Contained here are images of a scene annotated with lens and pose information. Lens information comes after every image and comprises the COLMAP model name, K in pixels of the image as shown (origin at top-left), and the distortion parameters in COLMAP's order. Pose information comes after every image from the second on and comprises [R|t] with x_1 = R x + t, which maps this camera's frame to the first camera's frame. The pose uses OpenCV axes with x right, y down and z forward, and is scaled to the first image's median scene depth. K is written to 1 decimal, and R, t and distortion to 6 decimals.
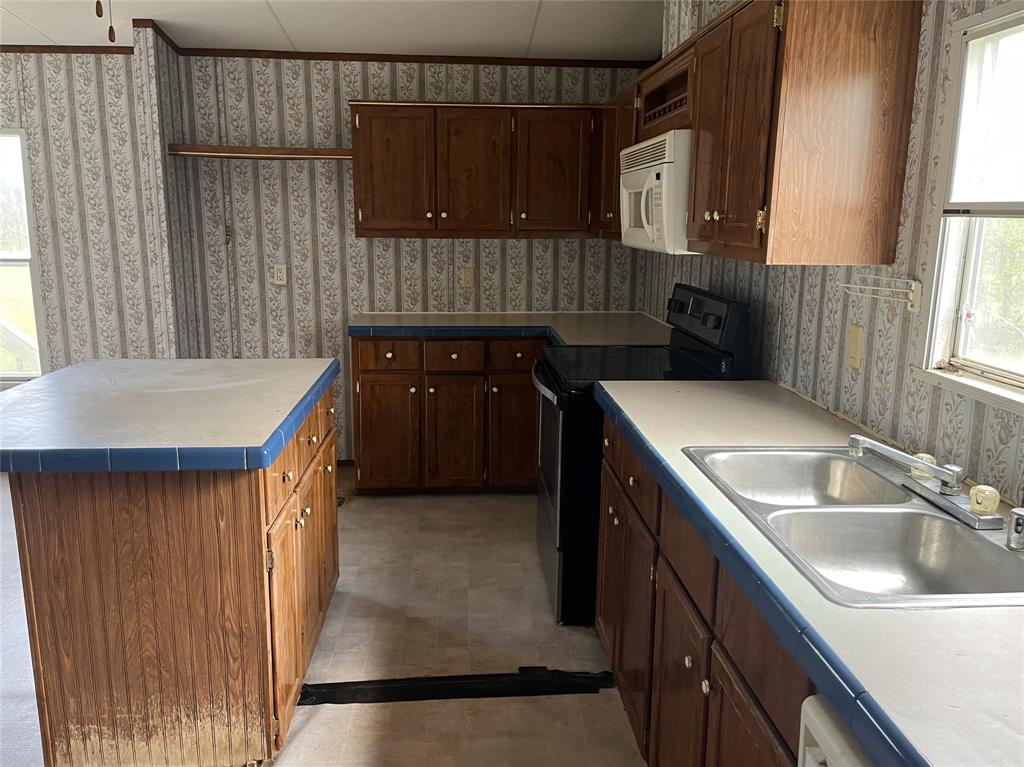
lens RADIAL K [[800.5, 0, 505.0], [0, 800.5, 385.8], [0, 0, 1]] dist [0.012957, -0.020454]
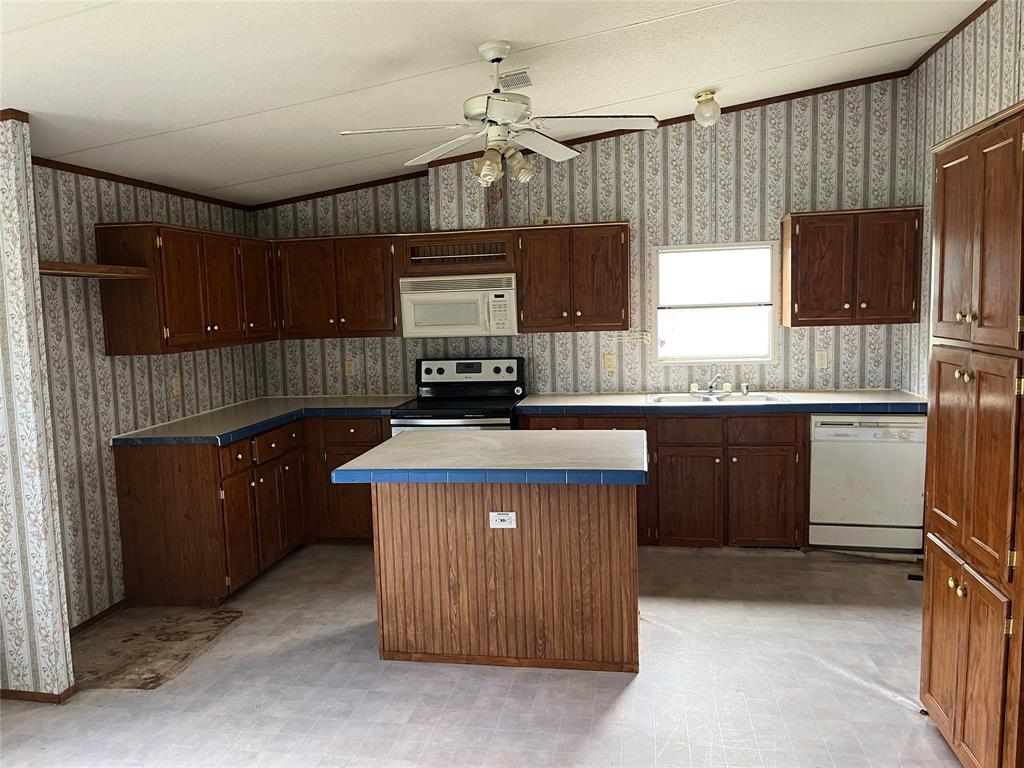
lens RADIAL K [[800.5, 0, 506.2], [0, 800.5, 382.1], [0, 0, 1]] dist [0.012957, -0.020454]
pose [[0.231532, -0.117248, 0.965736, -0.994634], [0.236407, 0.969734, 0.061056, -0.106182], [-0.943666, 0.214171, 0.252242, 0.335632]]
